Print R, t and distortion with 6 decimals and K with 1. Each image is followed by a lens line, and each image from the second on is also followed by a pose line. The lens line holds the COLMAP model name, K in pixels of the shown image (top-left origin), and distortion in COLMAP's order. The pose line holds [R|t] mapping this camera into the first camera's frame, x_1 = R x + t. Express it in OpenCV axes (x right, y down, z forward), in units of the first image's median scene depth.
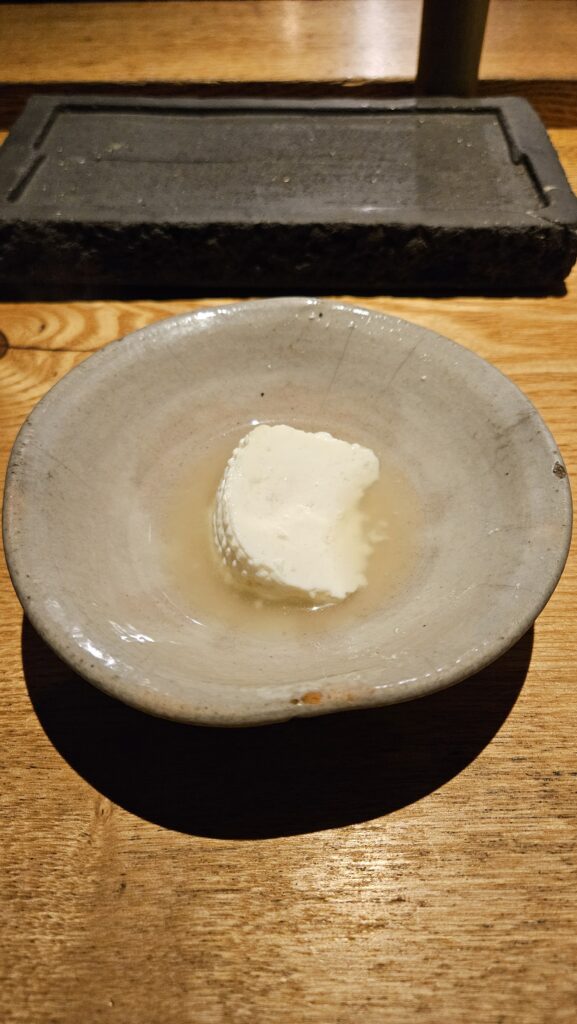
lens RADIAL K [[704.1, 0, 280.6], [0, 704.1, 501.7], [0, 0, 1]] dist [0.048824, -0.050772]
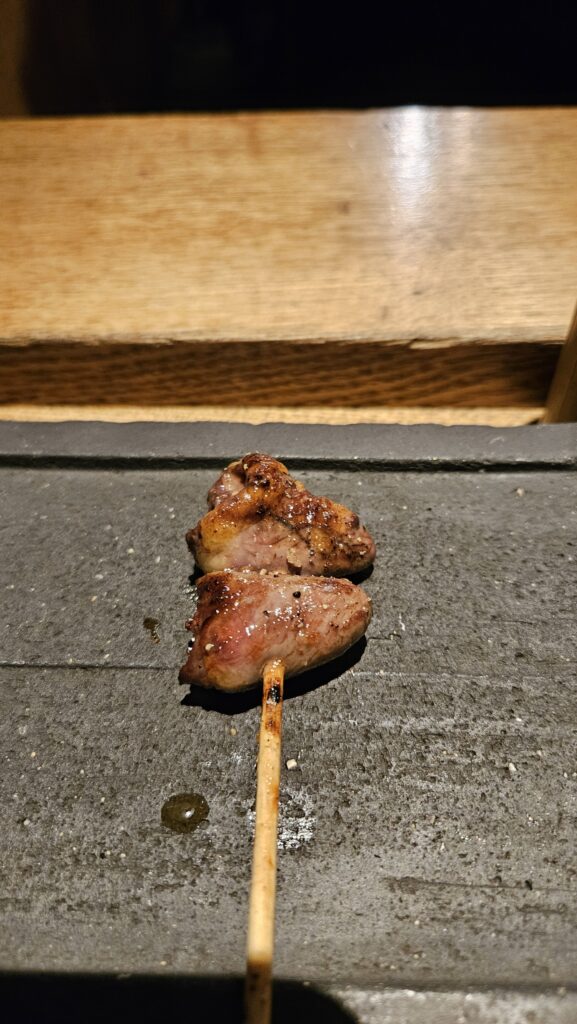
lens RADIAL K [[717.5, 0, 292.6], [0, 717.5, 510.6], [0, 0, 1]] dist [-0.002037, -0.032310]
pose [[0.999635, -0.003310, -0.026816, 0.022122], [0.004411, 0.999145, 0.041106, -0.668825], [0.026657, -0.041210, 0.998795, 0.658549]]
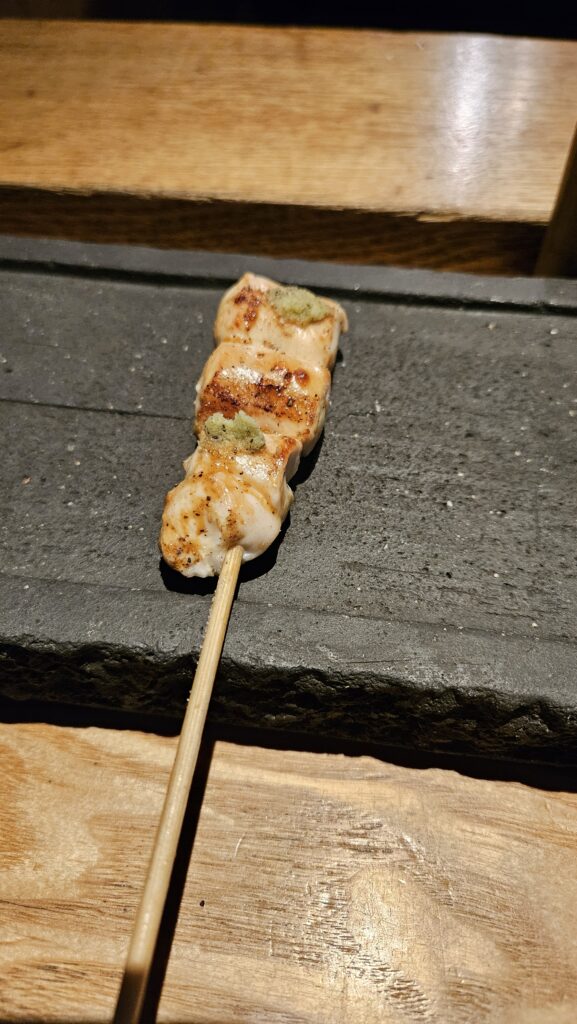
lens RADIAL K [[725.3, 0, 275.6], [0, 725.3, 511.3], [0, 0, 1]] dist [0.004114, -0.031223]
pose [[0.992736, 0.095342, -0.073382, 0.052082], [-0.090456, 0.993627, 0.067260, -0.513640], [0.079327, -0.060133, 0.995033, 0.523519]]
